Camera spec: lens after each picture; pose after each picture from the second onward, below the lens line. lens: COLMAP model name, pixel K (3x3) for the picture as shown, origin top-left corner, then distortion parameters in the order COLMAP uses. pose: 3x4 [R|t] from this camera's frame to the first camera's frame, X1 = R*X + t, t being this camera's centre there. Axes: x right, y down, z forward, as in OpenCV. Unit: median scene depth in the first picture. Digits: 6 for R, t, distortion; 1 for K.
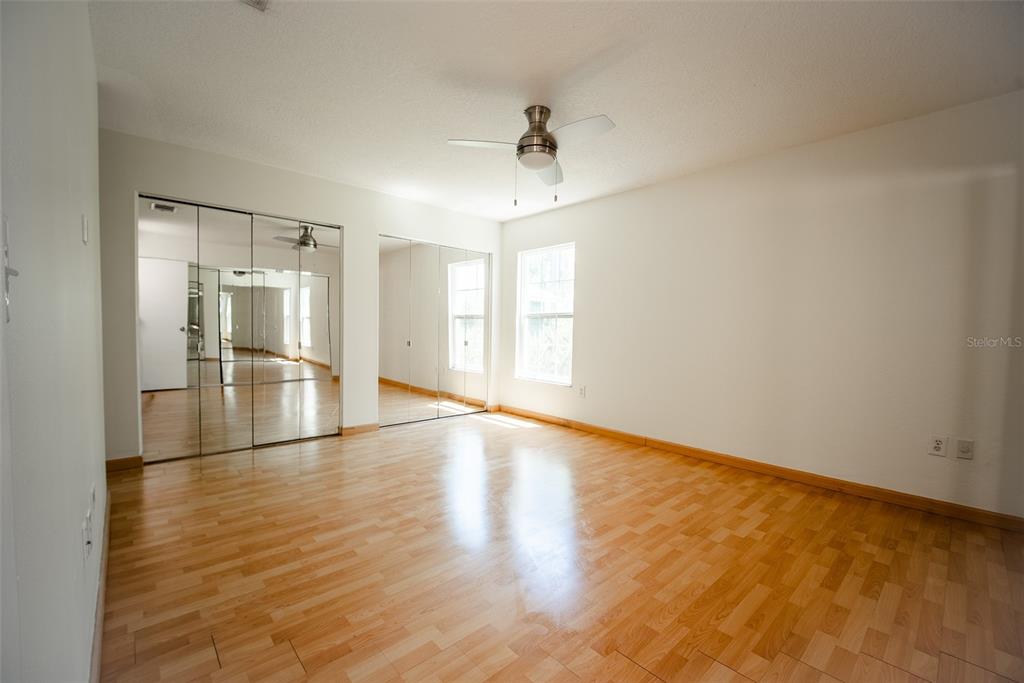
lens RADIAL K [[424.2, 0, 513.0], [0, 424.2, 346.3], [0, 0, 1]] dist [-0.012455, -0.000594]
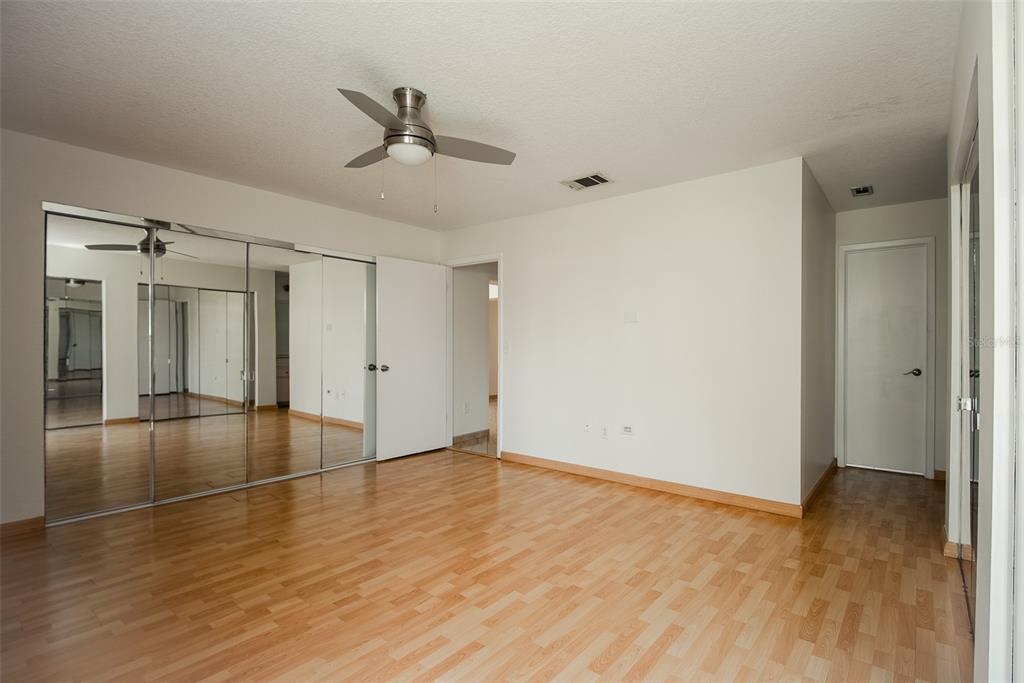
lens RADIAL K [[424.2, 0, 513.0], [0, 424.2, 346.3], [0, 0, 1]] dist [-0.012455, -0.000594]
pose [[-0.993715, -0.016115, -0.110770, -0.061914], [-0.020937, 0.998876, 0.042515, -0.103238], [0.109960, 0.044567, -0.992936, 1.848499]]
